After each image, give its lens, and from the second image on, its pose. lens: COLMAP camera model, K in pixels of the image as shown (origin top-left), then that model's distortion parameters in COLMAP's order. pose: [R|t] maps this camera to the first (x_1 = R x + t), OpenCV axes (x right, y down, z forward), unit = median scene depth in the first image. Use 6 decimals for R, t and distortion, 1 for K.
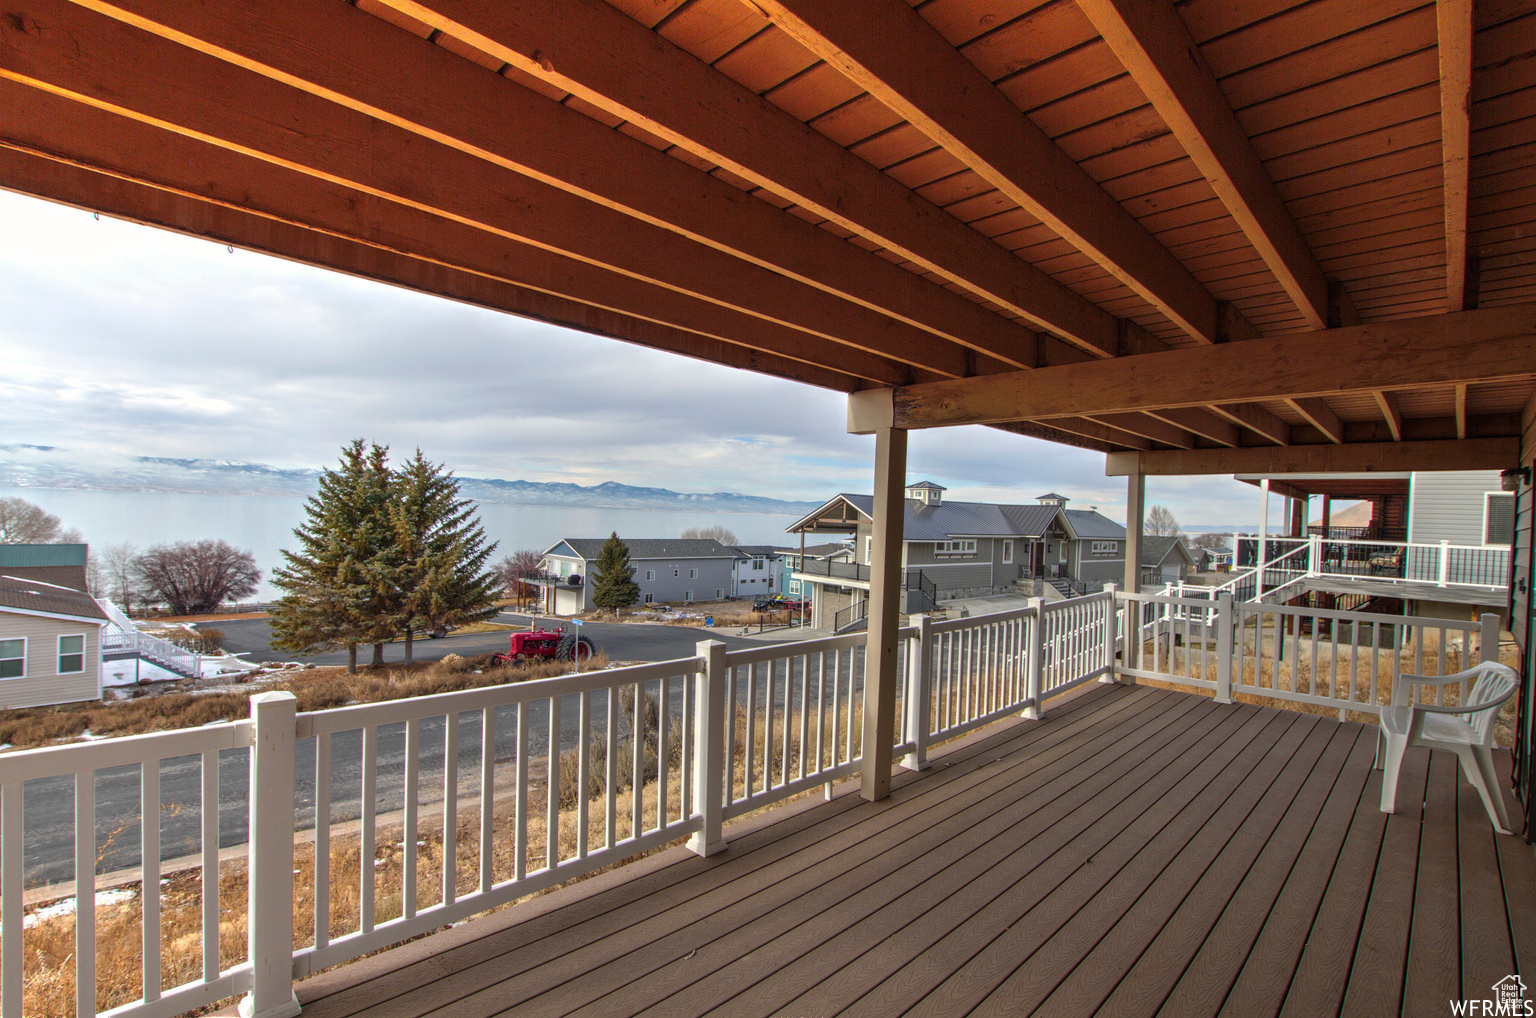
lens RADIAL K [[712.2, 0, 765.8], [0, 712.2, 520.1], [0, 0, 1]] dist [-0.032996, 0.004684]
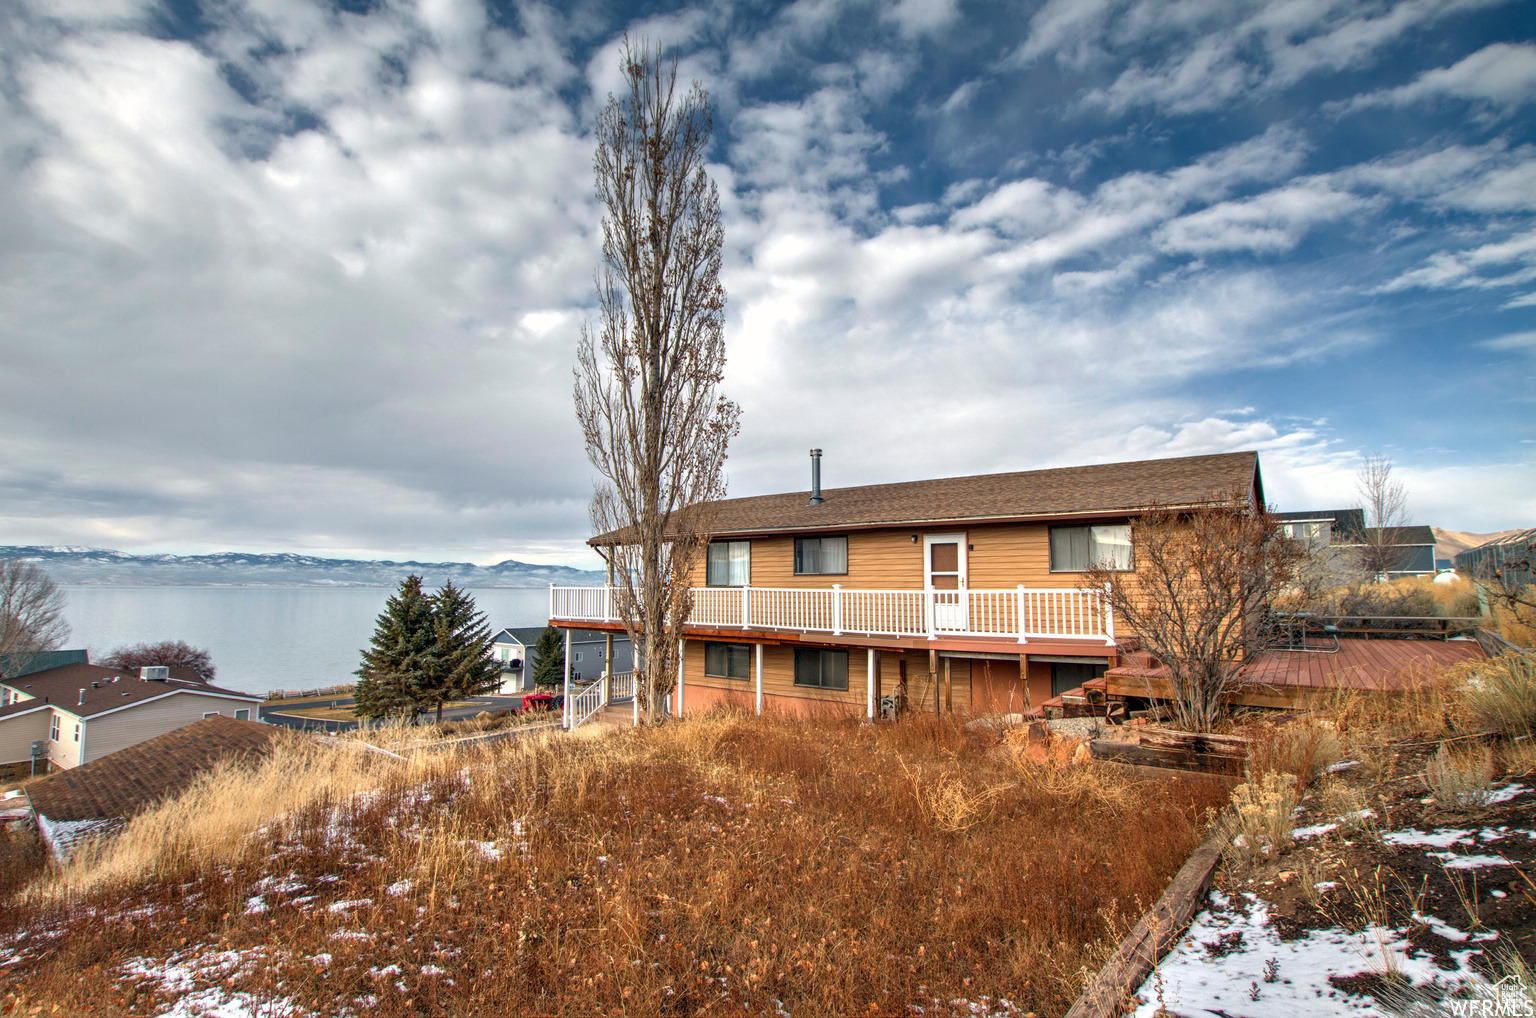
lens RADIAL K [[712.2, 0, 765.8], [0, 712.2, 520.1], [0, 0, 1]] dist [-0.032996, 0.004684]
pose [[0.990799, -0.018961, 0.134006, -0.012715], [0.032743, 0.994307, -0.101401, -0.050090], [-0.131321, 0.104856, 0.985779, -0.608517]]
